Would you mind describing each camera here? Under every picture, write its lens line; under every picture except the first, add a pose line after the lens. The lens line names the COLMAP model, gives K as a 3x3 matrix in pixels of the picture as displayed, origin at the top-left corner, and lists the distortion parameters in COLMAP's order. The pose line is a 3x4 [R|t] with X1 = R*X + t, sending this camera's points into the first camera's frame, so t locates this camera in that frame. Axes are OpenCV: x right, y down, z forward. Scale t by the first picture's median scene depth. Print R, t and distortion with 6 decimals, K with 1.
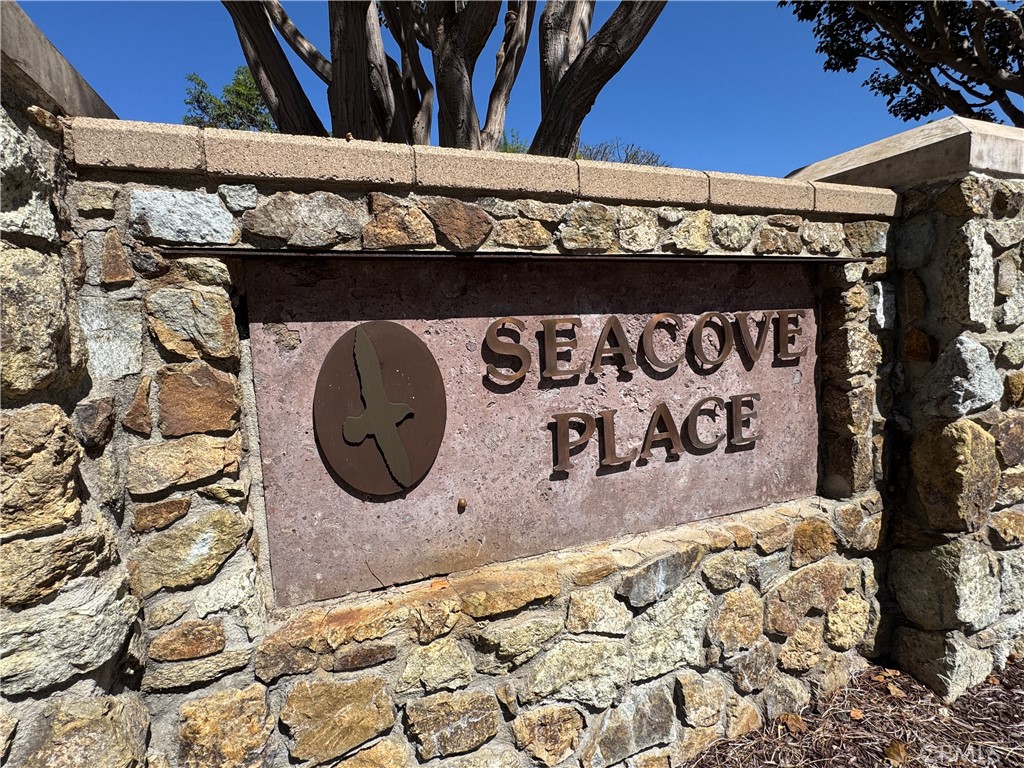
lens RADIAL K [[509.3, 0, 511.1], [0, 509.3, 382.9], [0, 0, 1]] dist [-0.003063, -0.000051]
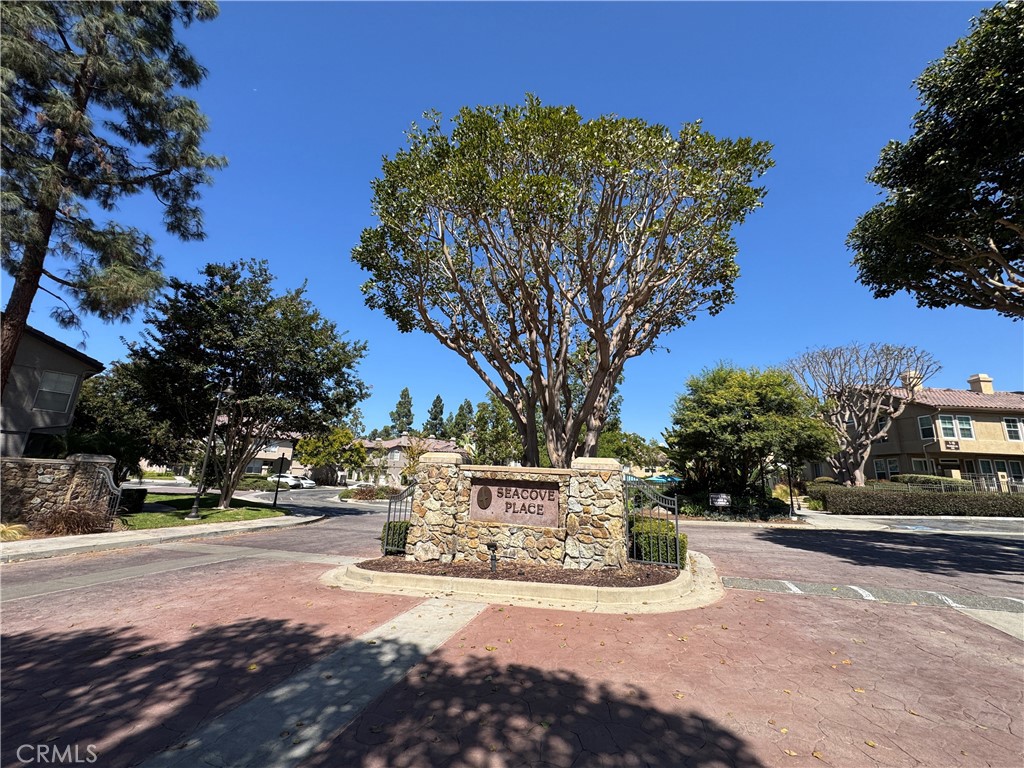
lens RADIAL K [[408.5, 0, 512.0], [0, 408.5, 384.0], [0, 0, 1]] dist [-0.002253, -0.000061]
pose [[0.759768, -0.068780, -0.646546, 3.598177], [-0.144895, 0.951473, -0.271487, 0.031075], [0.633843, 0.299948, 0.712933, -3.178446]]
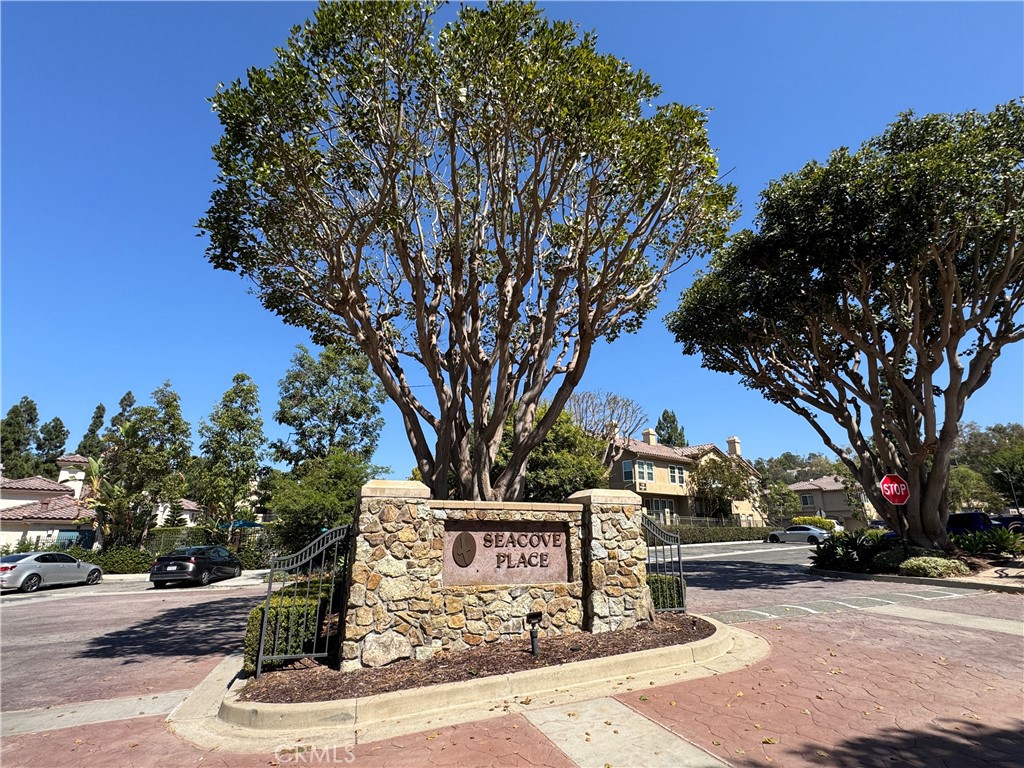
lens RADIAL K [[509.3, 0, 511.1], [0, 509.3, 382.9], [0, 0, 1]] dist [-0.003063, -0.000051]
pose [[0.998958, 0.038243, -0.024888, 0.251046], [-0.044870, 0.922415, -0.383584, 0.391770], [0.008288, 0.384301, 0.923171, -3.813665]]
